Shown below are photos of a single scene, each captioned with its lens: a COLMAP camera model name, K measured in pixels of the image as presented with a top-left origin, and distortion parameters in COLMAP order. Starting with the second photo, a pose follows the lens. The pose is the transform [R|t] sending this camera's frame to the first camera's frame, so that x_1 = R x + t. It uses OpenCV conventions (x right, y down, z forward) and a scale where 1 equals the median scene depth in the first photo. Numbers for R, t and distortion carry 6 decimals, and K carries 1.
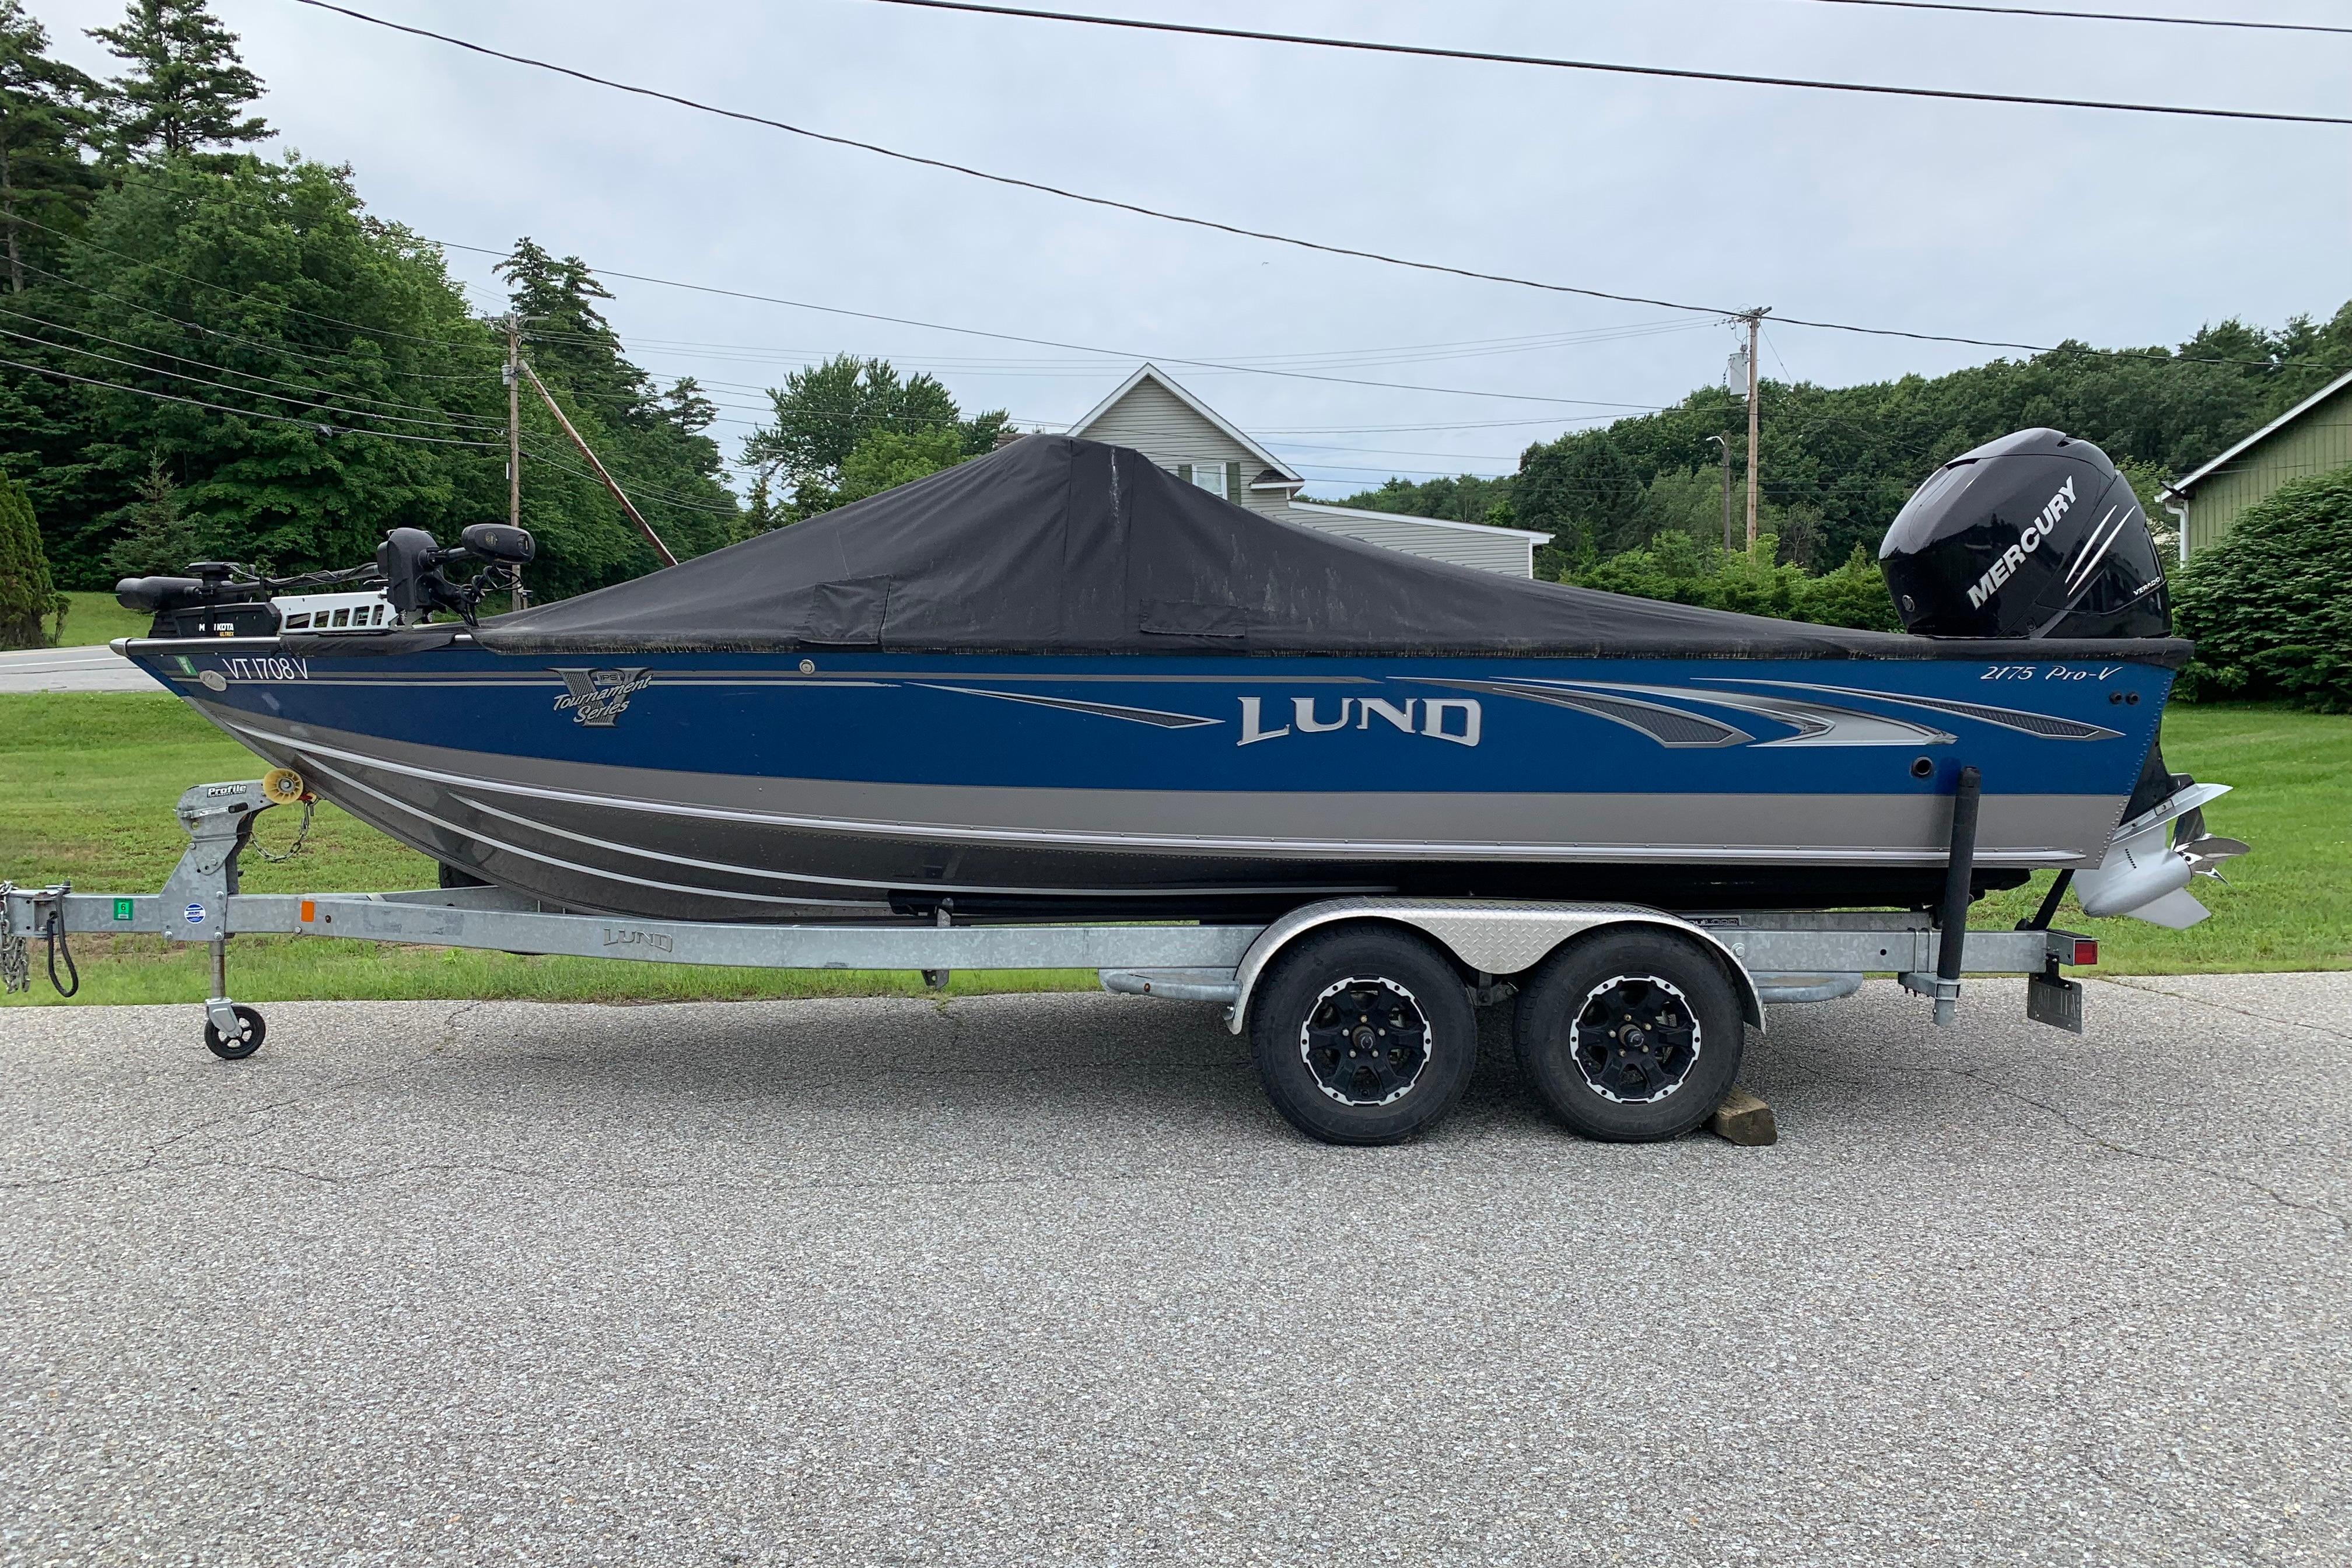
lens RADIAL K [[1768.3, 0, 1182.9], [0, 1768.3, 748.3], [0, 0, 1]] dist [0.089768, -0.136690]
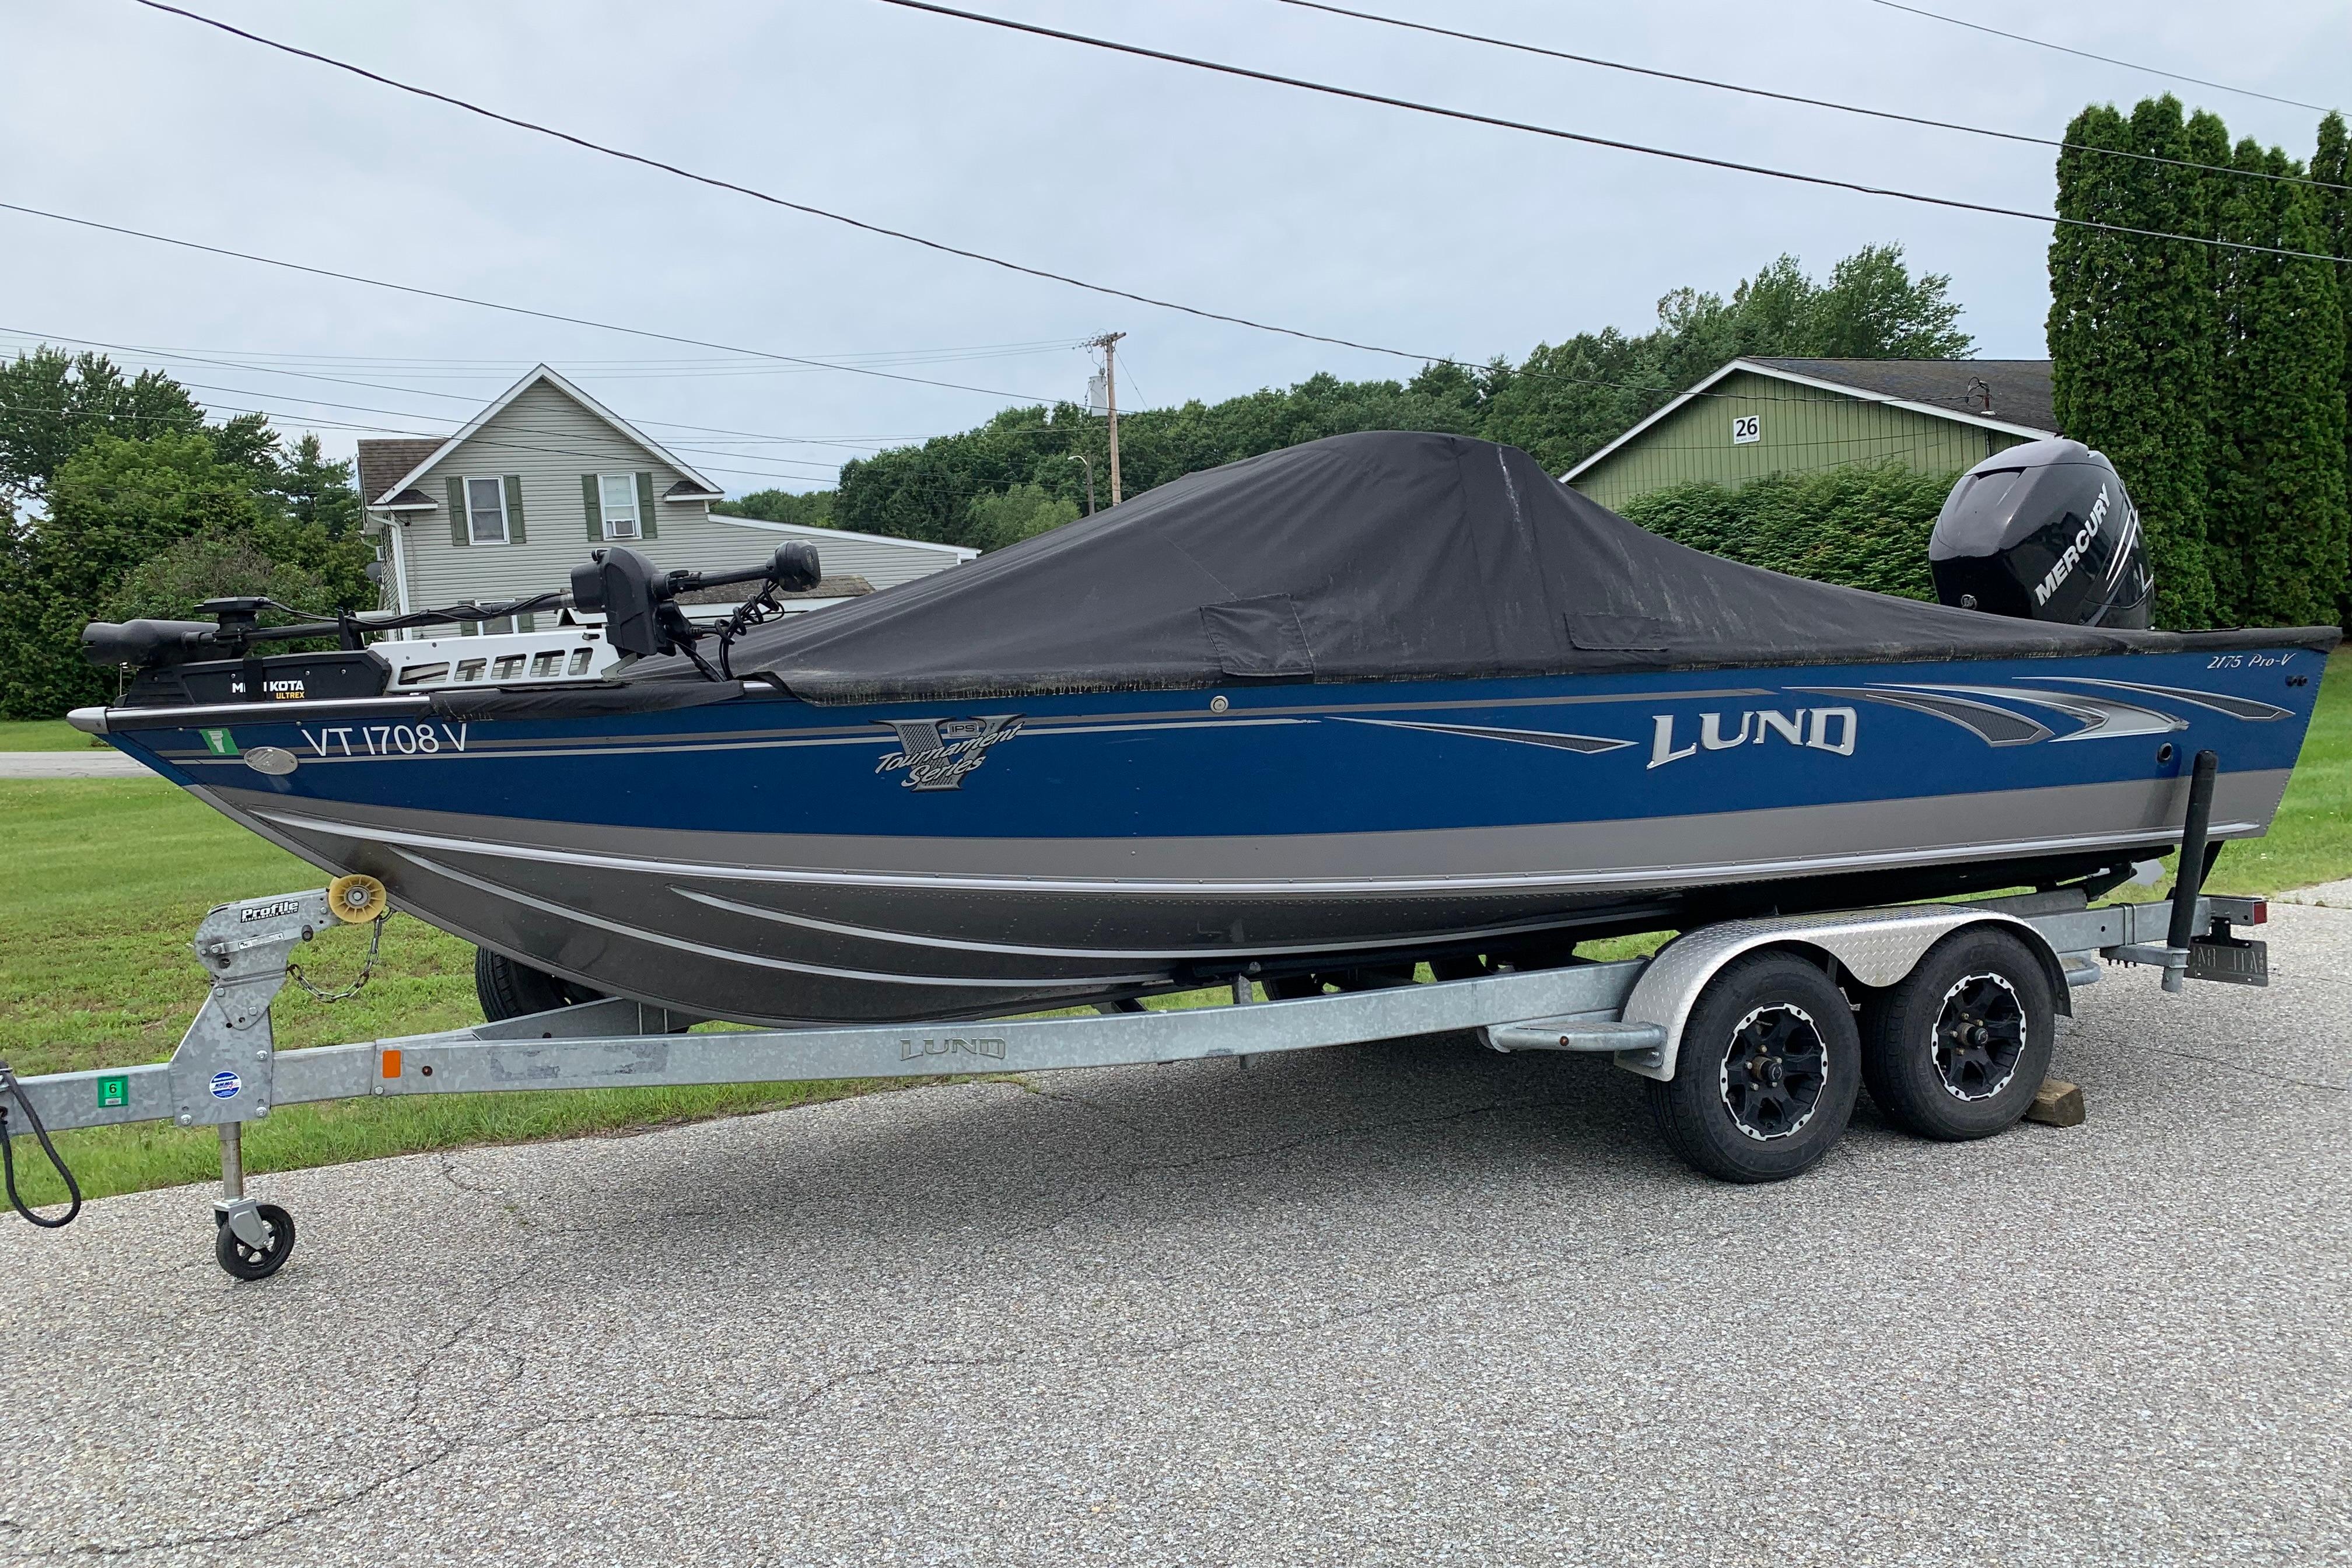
lens RADIAL K [[1761.3, 0, 1100.2], [0, 1761.3, 759.9], [0, 0, 1]] dist [0.089106, -0.147426]
pose [[0.928289, -0.054785, 0.367803, -0.550607], [0.055574, 0.998419, 0.008453, -0.028484], [-0.367685, 0.012593, 0.929865, 0.233112]]
